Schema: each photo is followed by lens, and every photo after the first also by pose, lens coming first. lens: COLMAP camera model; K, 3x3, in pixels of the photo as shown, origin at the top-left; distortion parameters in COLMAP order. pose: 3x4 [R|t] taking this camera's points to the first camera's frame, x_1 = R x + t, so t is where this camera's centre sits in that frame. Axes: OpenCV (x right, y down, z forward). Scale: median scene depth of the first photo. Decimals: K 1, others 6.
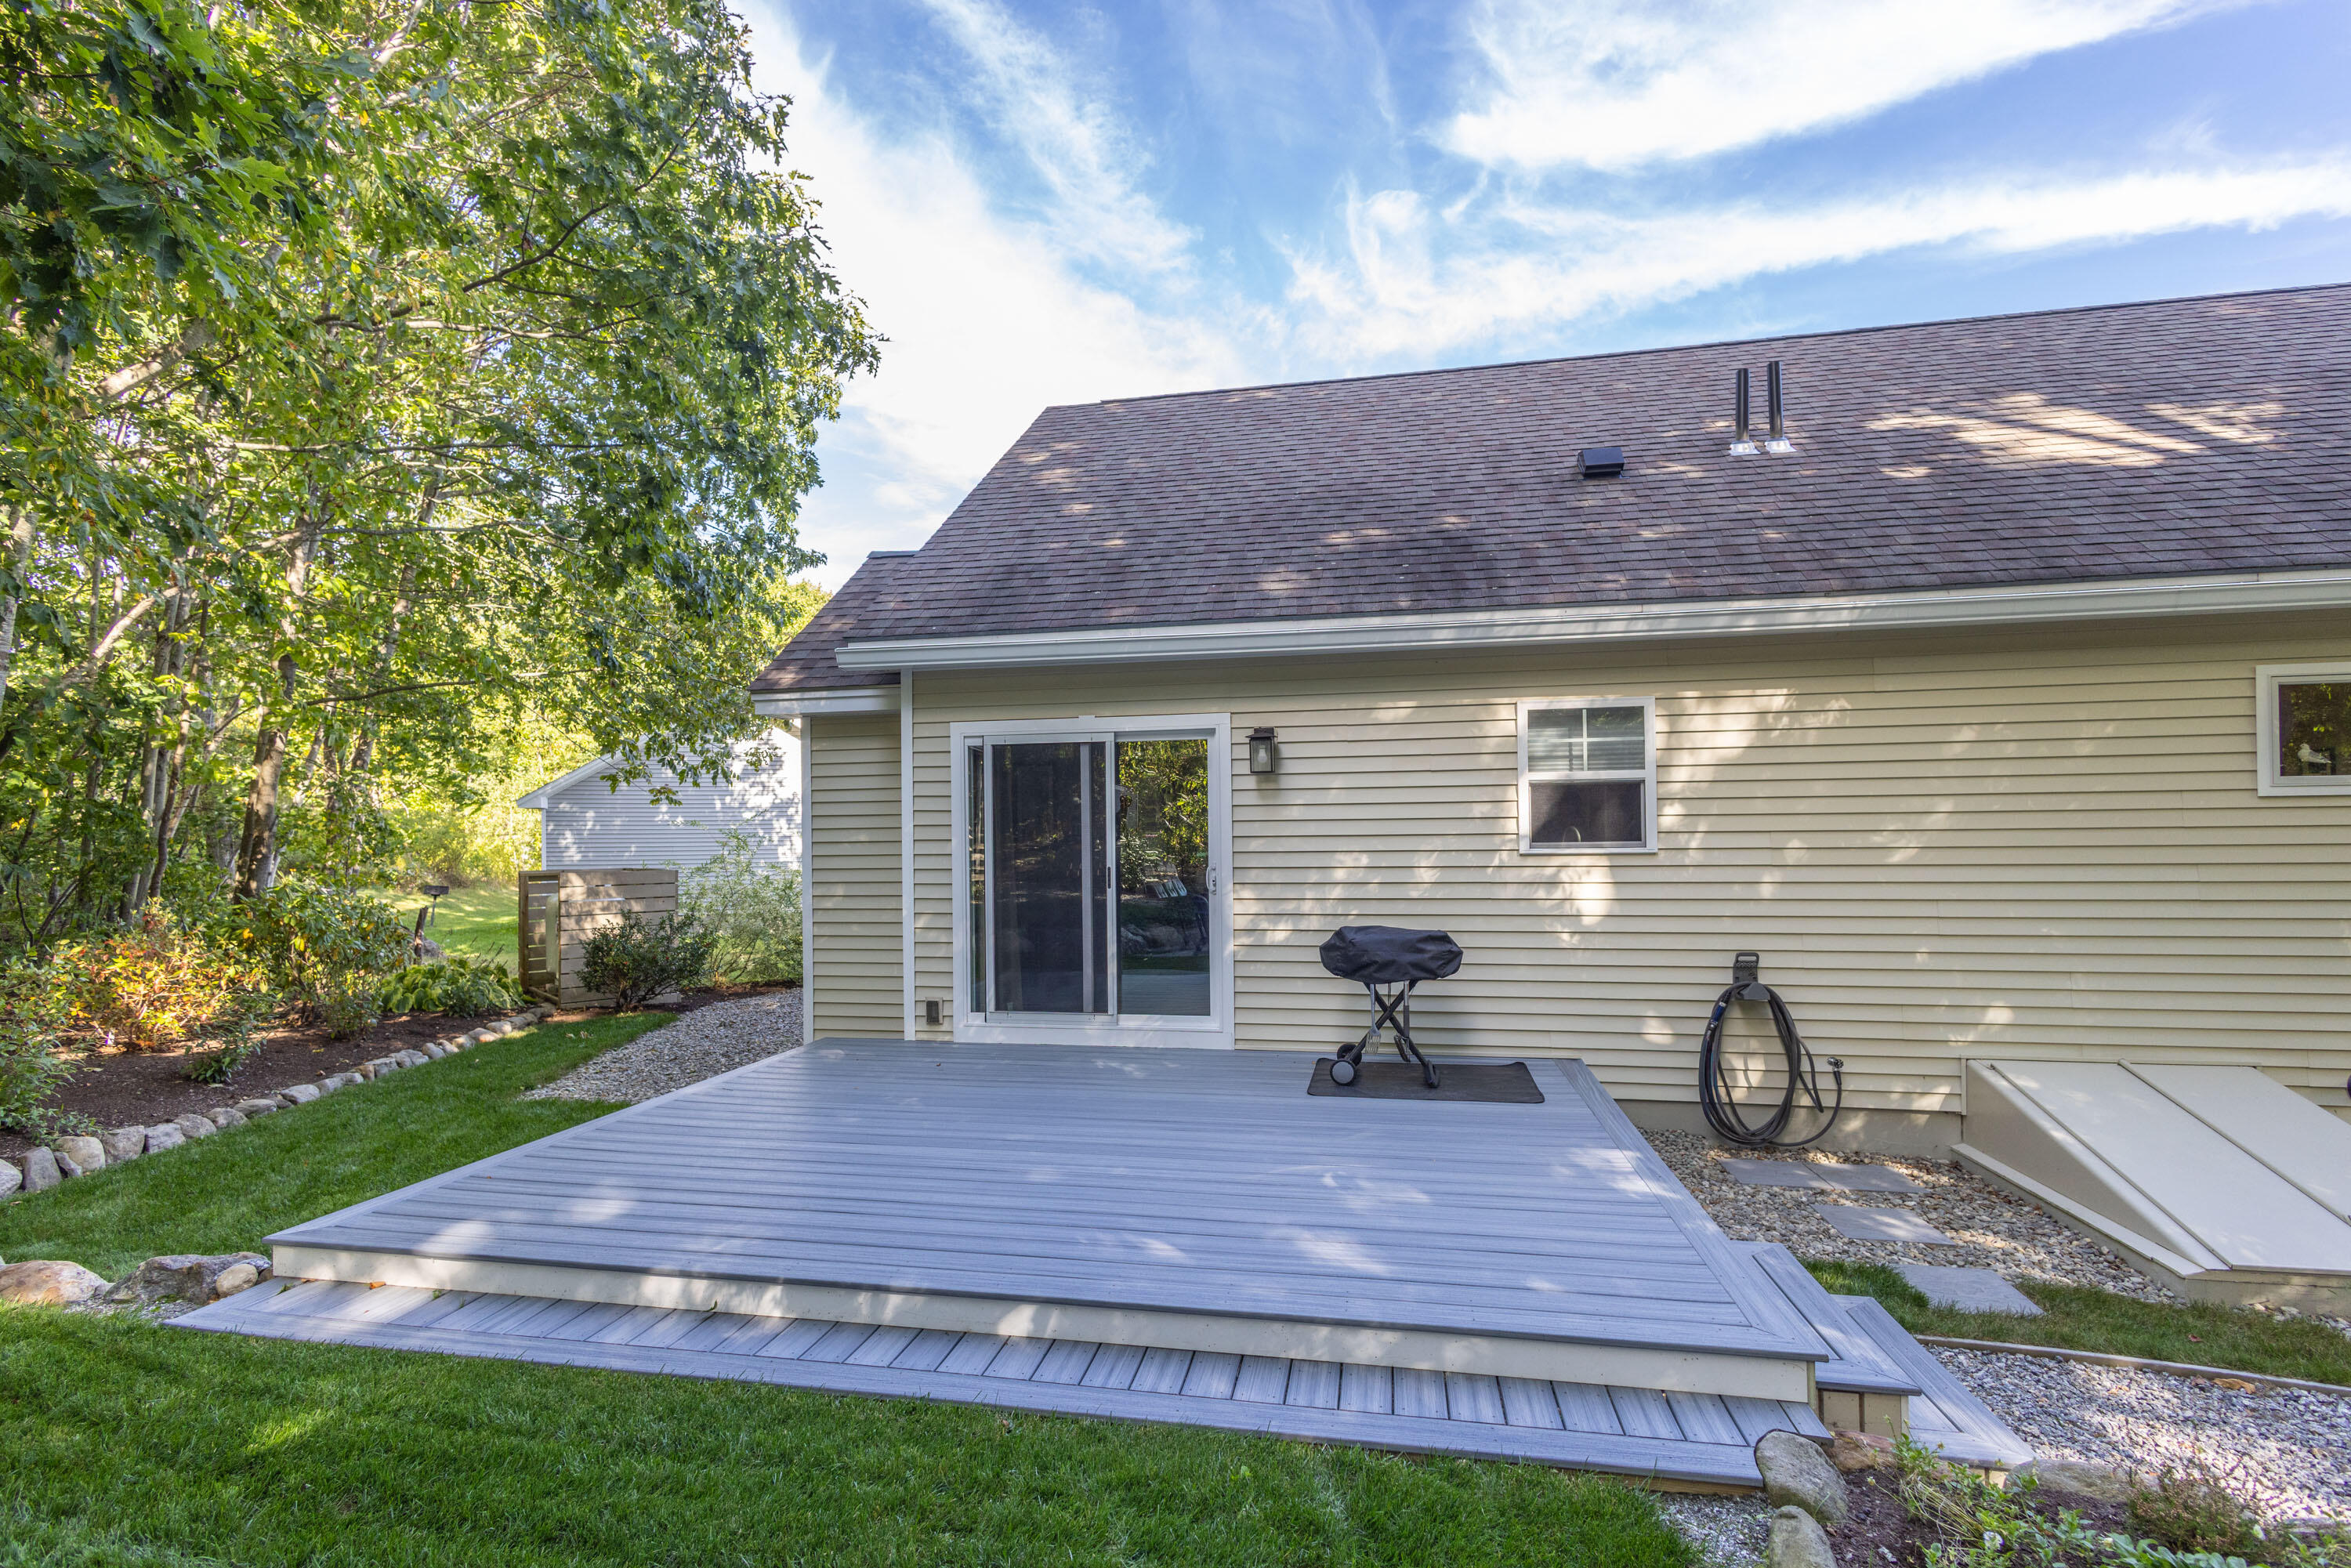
lens RADIAL K [[1179.3, 0, 1232.0], [0, 1179.3, 816.0], [0, 0, 1]] dist [0.012161, -0.000098]
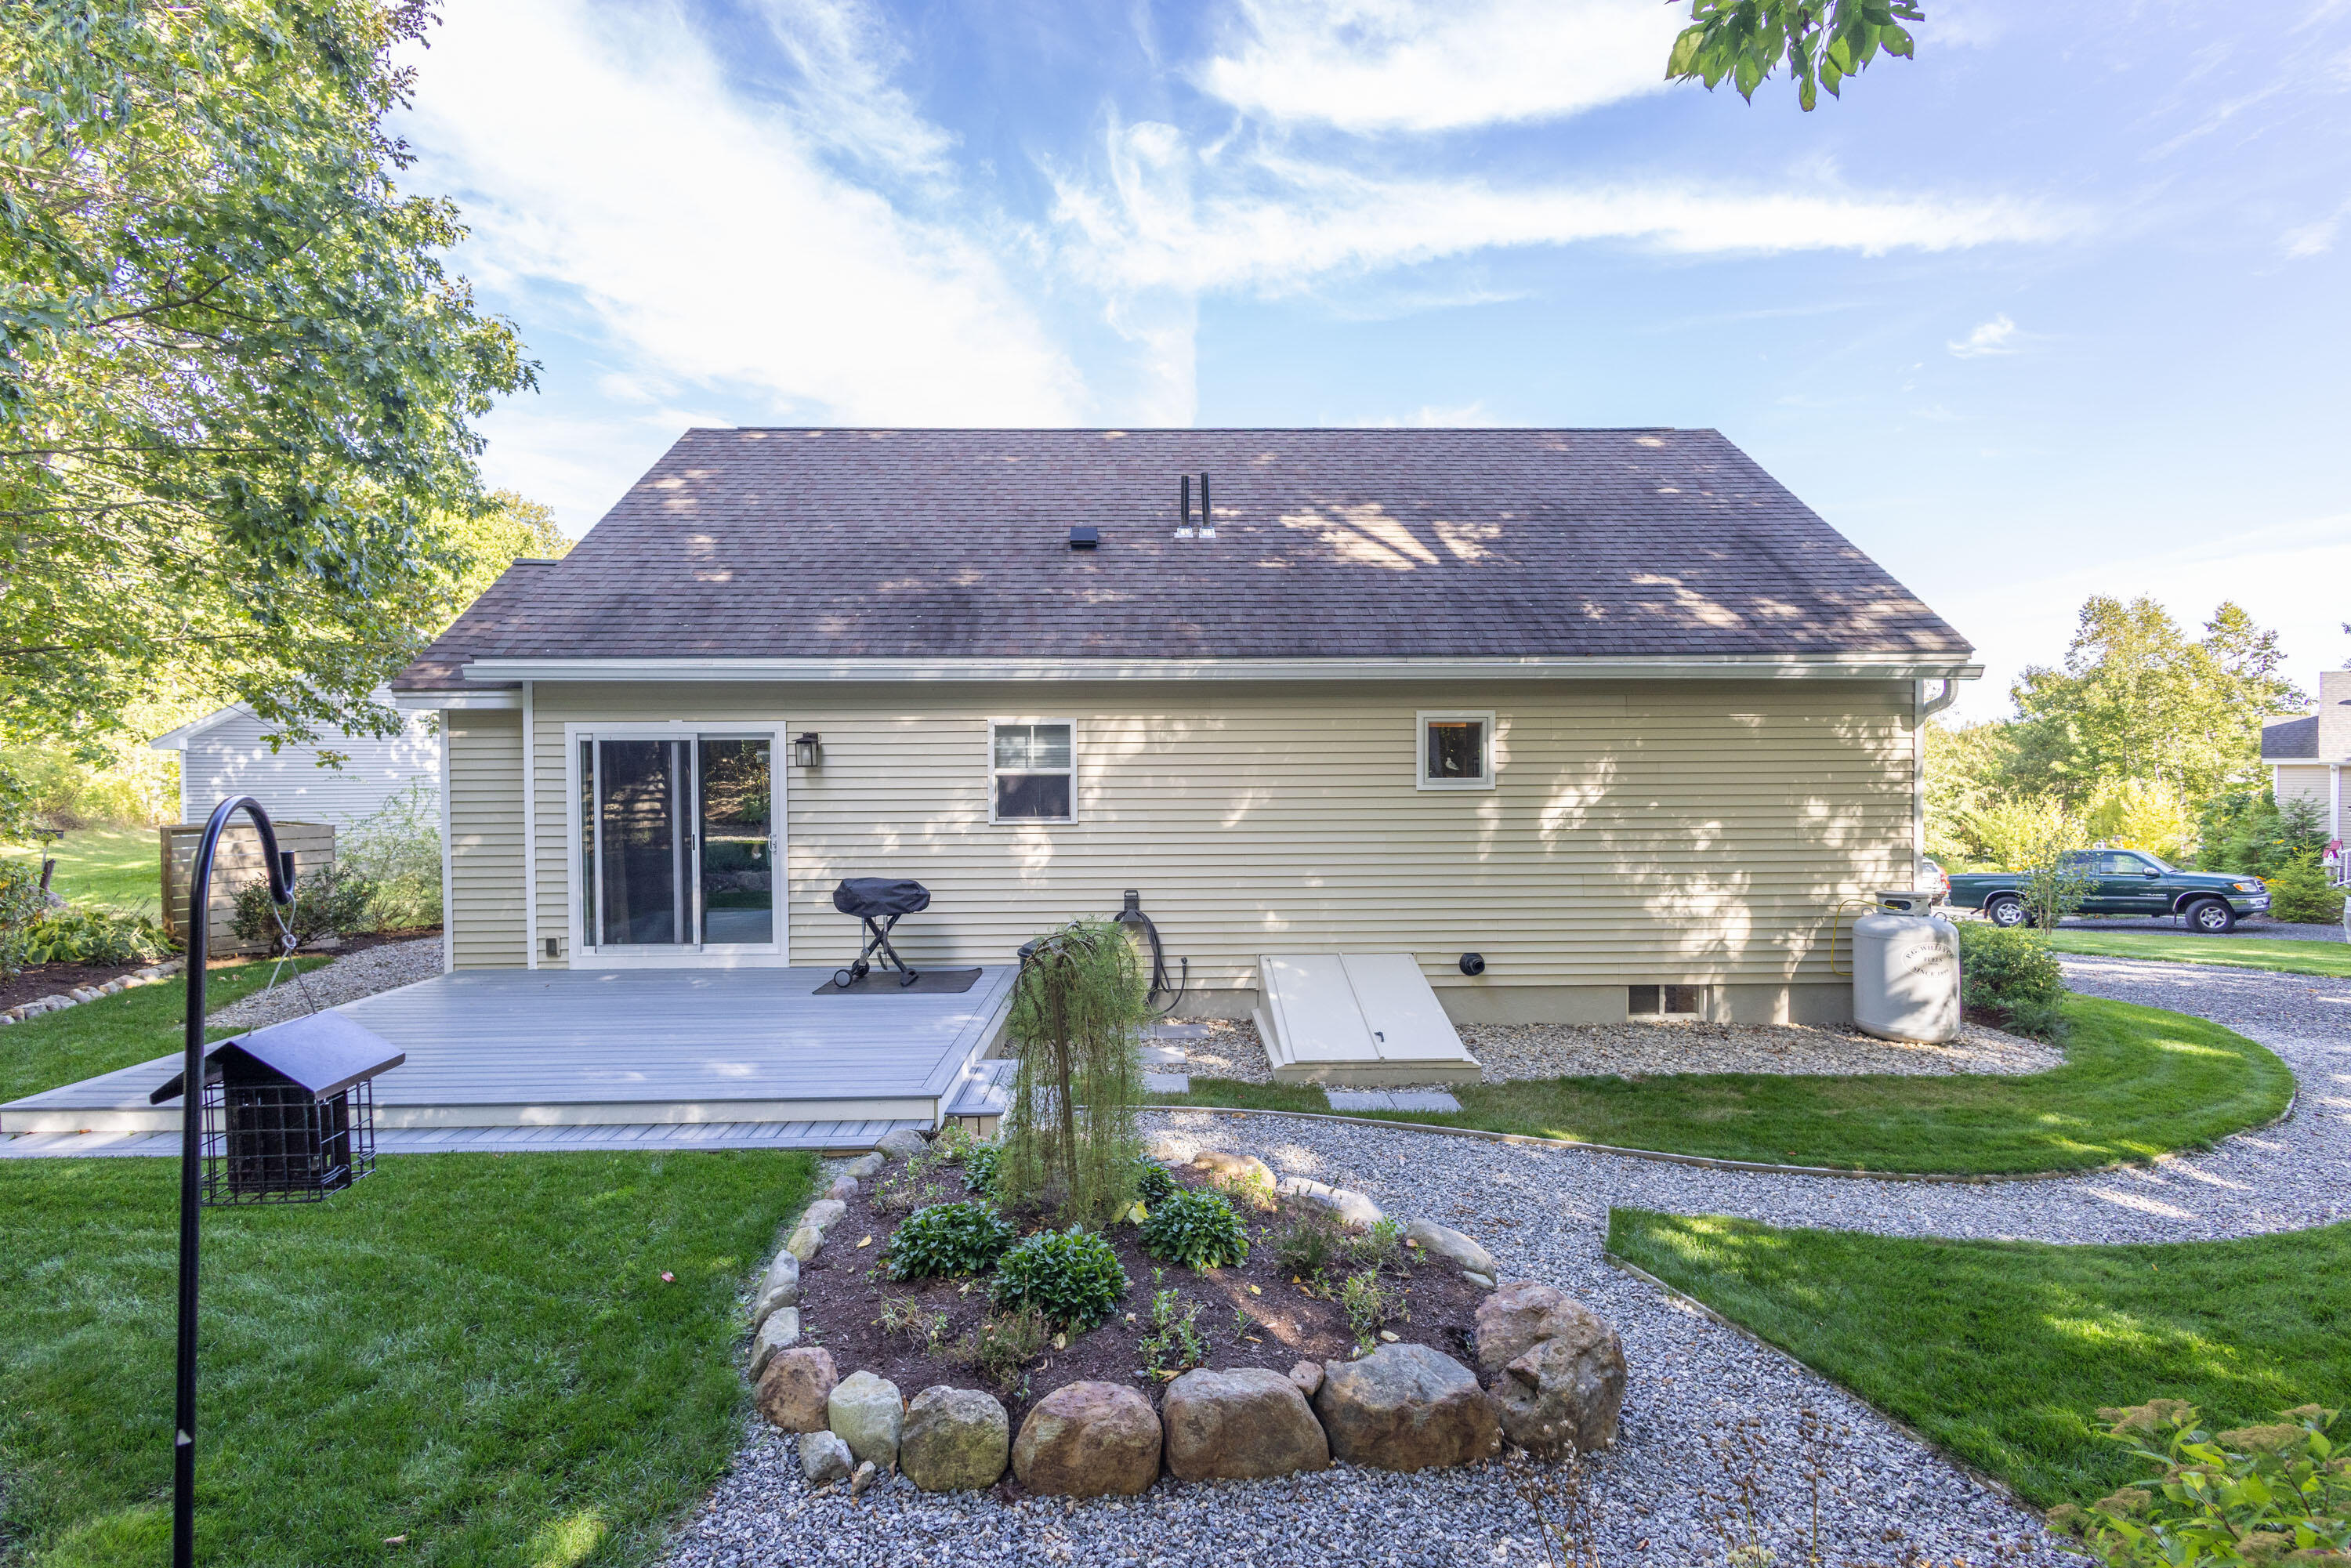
lens RADIAL K [[1073.5, 0, 1172.4], [0, 1073.5, 784.0], [0, 0, 1]] dist [0.003739, -0.000347]
pose [[0.976651, 0.001029, 0.214831, 0.158371], [-0.005908, 0.999739, 0.022072, -0.042056], [-0.214752, -0.022826, 0.976402, -0.290077]]
